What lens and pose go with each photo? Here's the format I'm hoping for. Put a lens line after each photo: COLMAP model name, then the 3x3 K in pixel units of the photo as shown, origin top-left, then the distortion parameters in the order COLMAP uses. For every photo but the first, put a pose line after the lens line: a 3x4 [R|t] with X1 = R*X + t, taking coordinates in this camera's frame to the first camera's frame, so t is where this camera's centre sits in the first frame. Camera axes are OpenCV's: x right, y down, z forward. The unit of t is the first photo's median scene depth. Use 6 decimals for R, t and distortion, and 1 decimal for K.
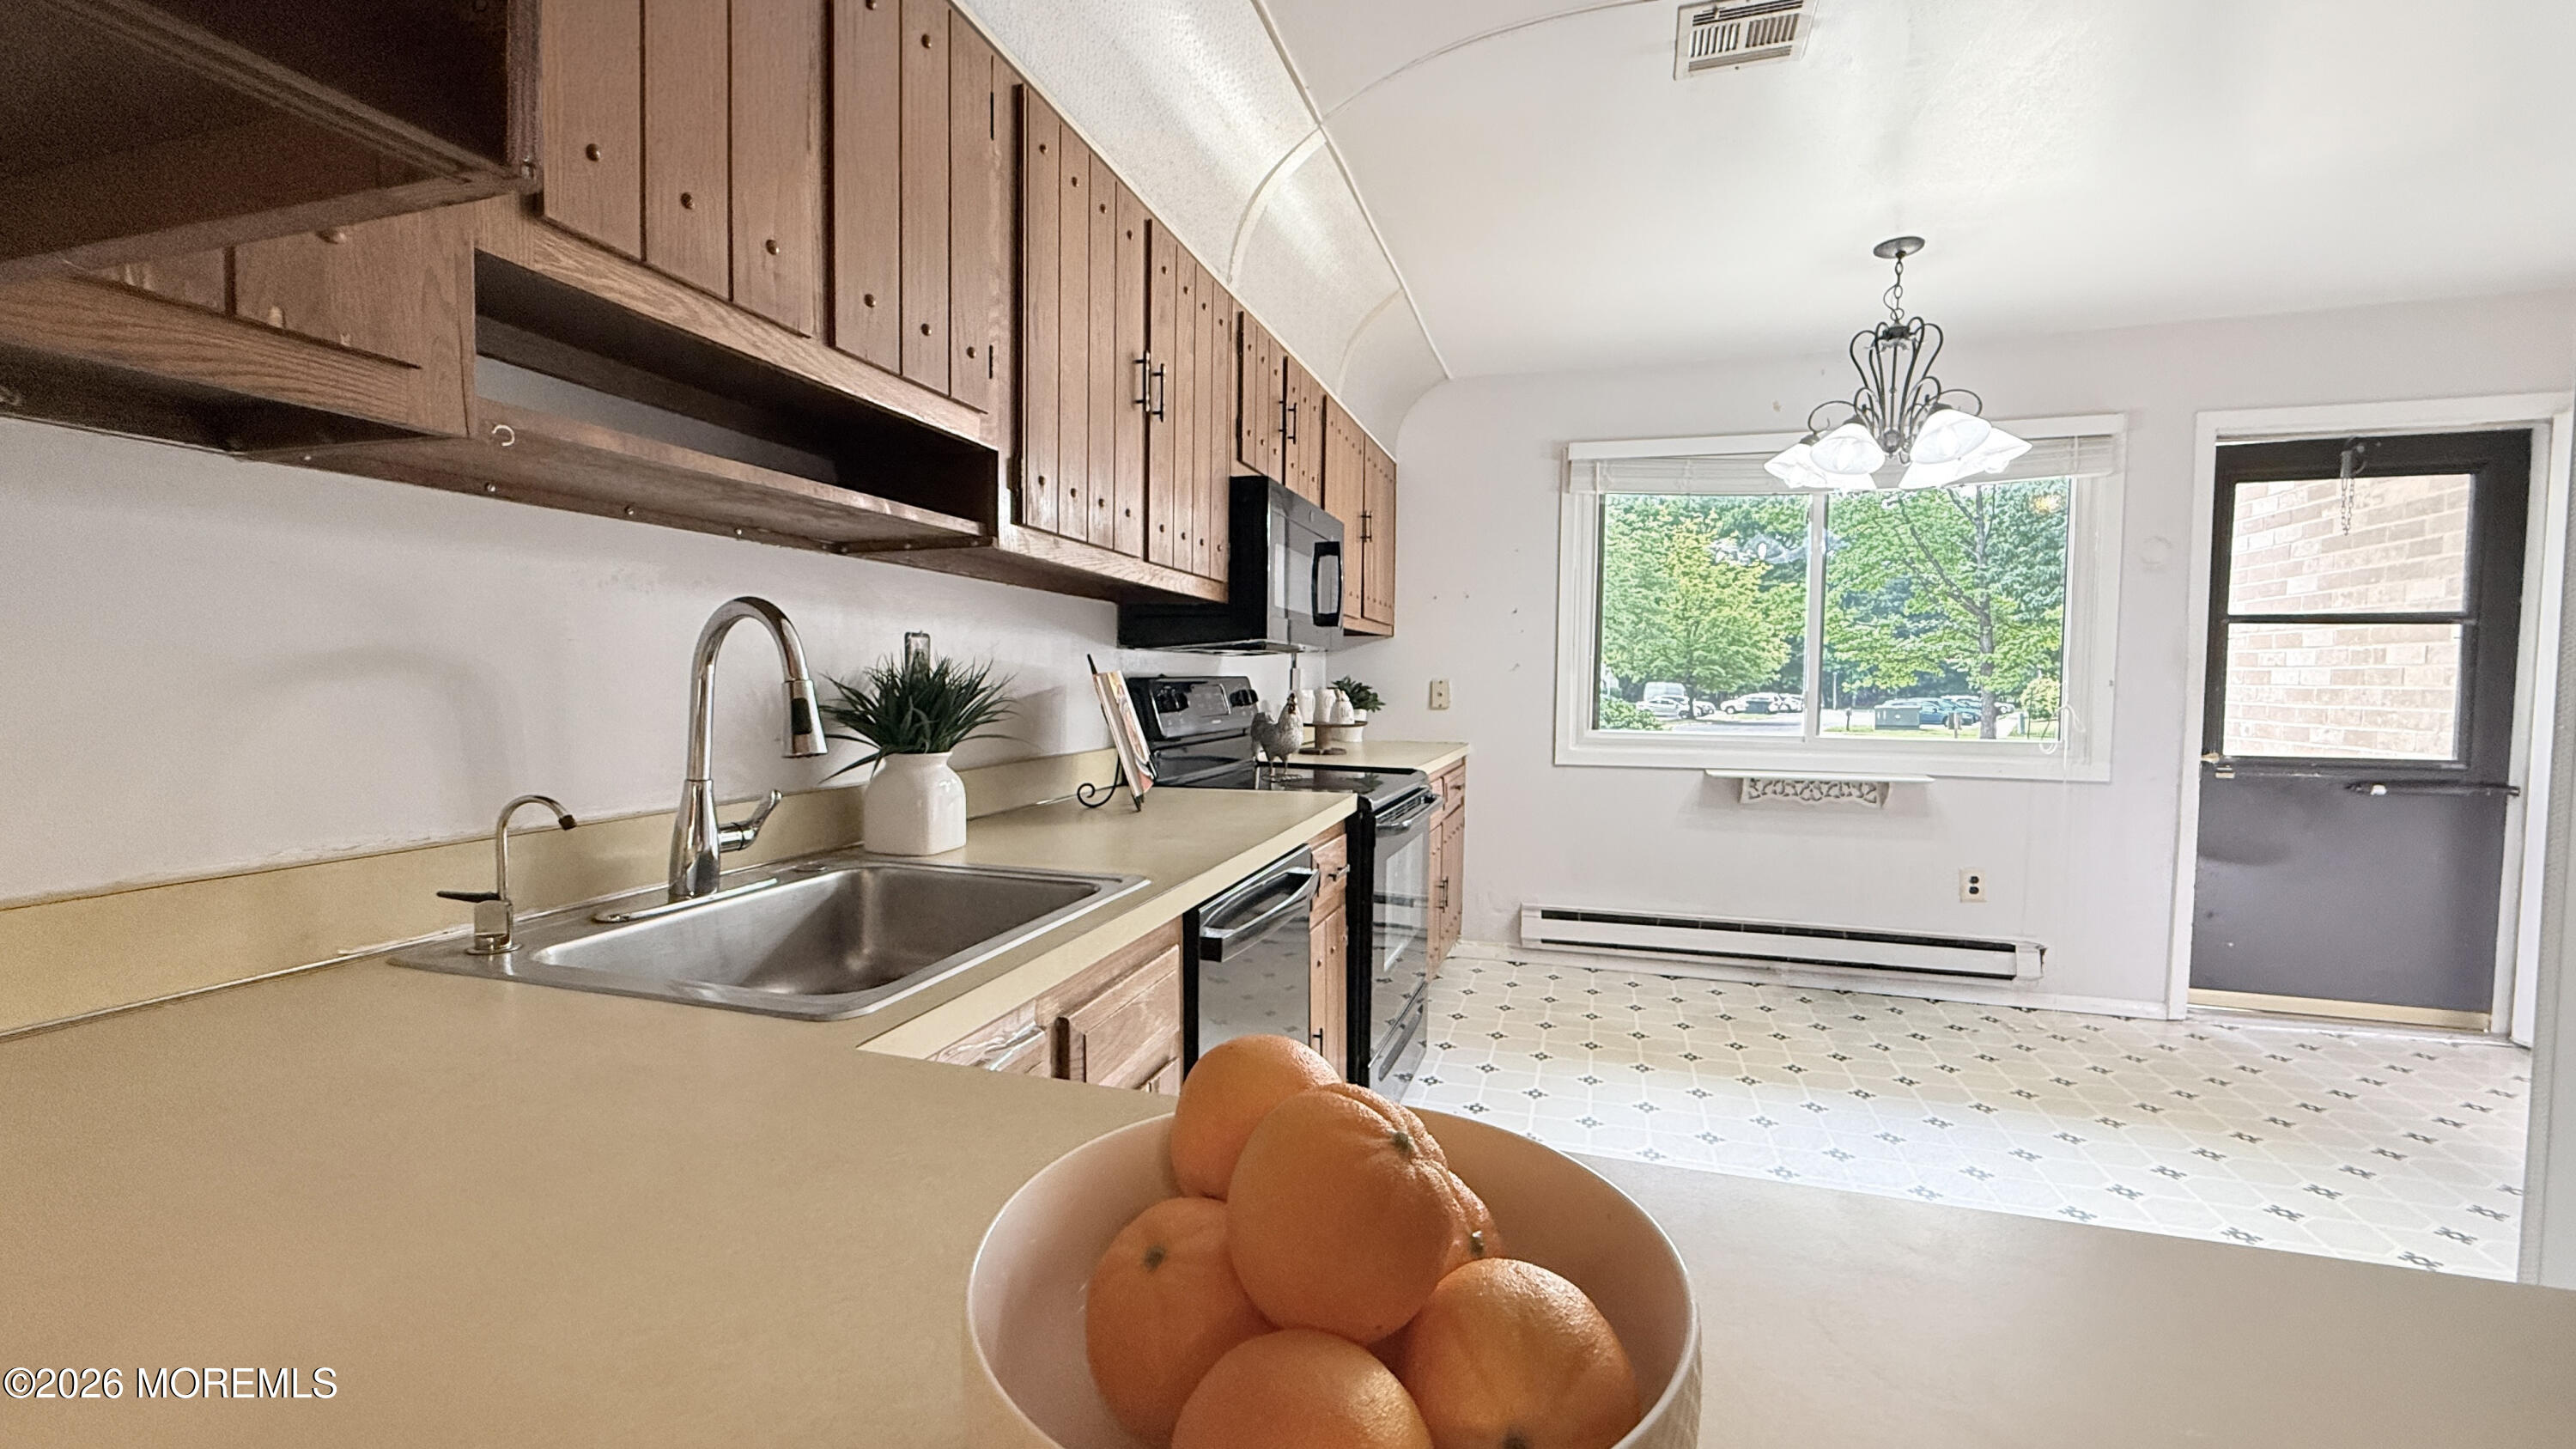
lens RADIAL K [[1043.7, 0, 1287.0], [0, 1043.7, 719.6], [0, 0, 1]] dist [0.001725, 0.000037]
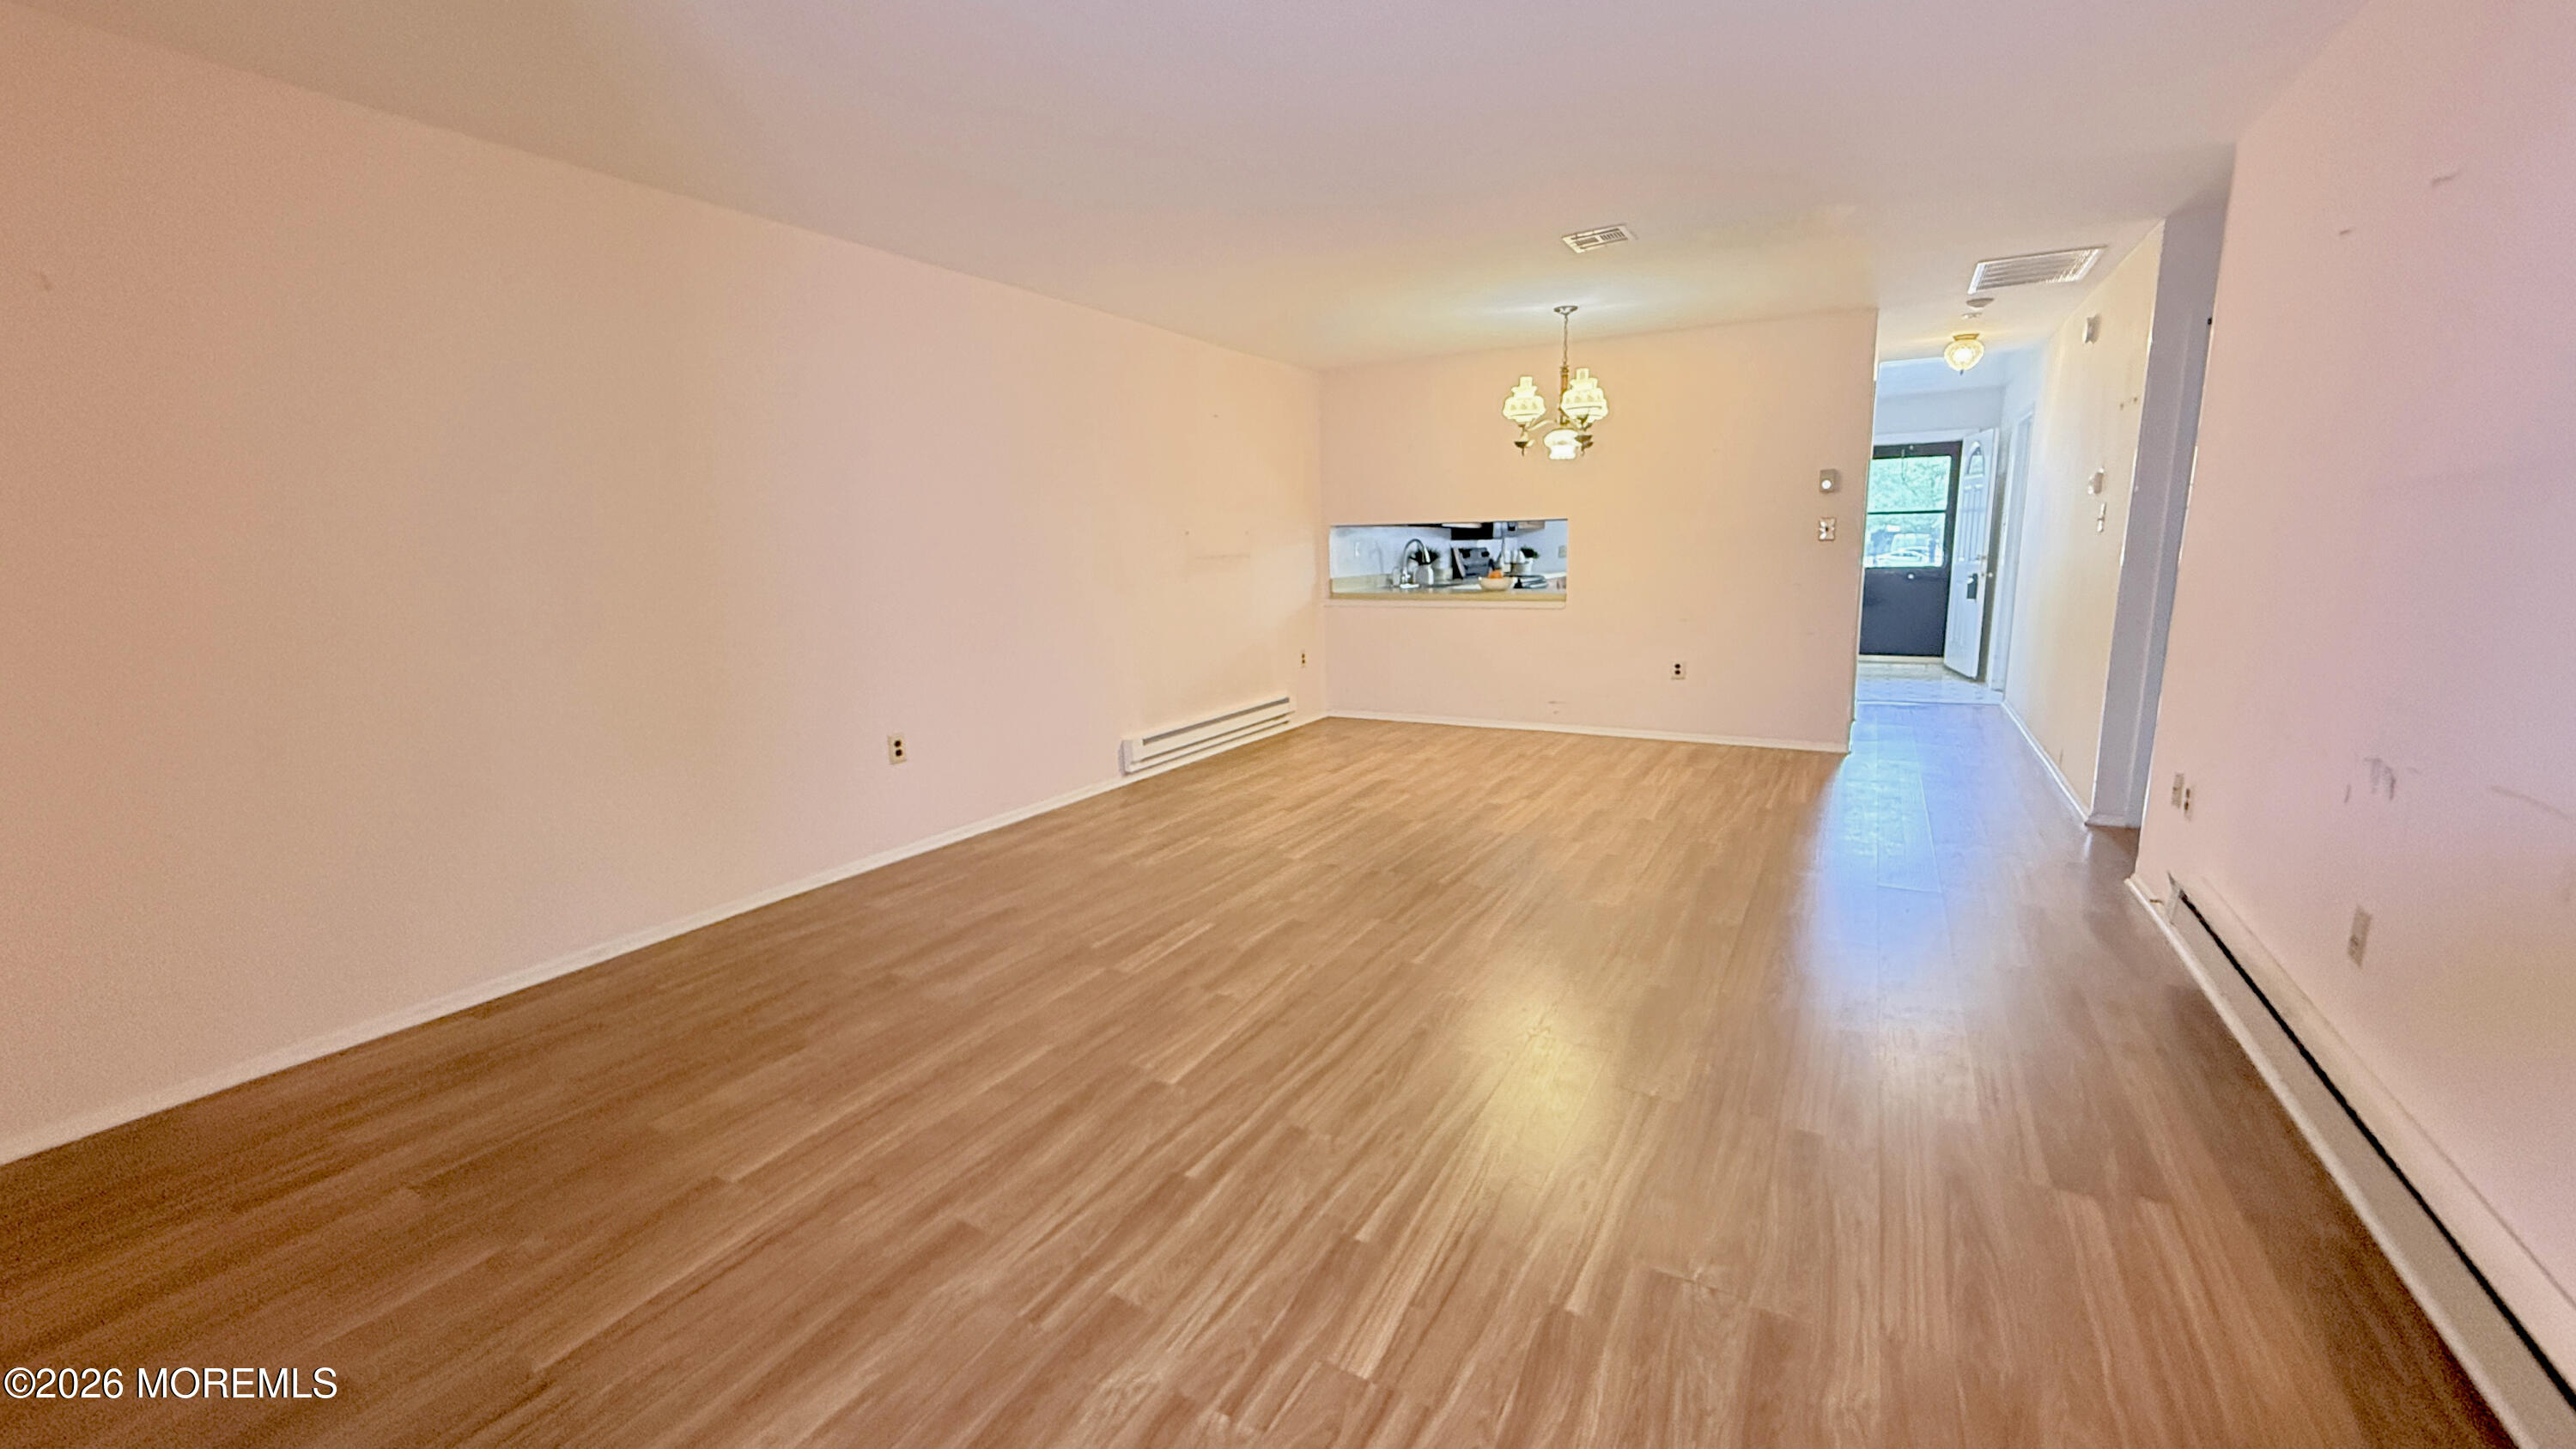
lens RADIAL K [[1043.7, 0, 1293.6], [0, 1043.7, 718.6], [0, 0, 1]] dist [0.001725, 0.000037]
pose [[0.978044, 0.002801, -0.208382, 0.049187], [0.022997, 0.992352, 0.121278, 0.076579], [0.207128, -0.123408, 0.970499, -2.255980]]
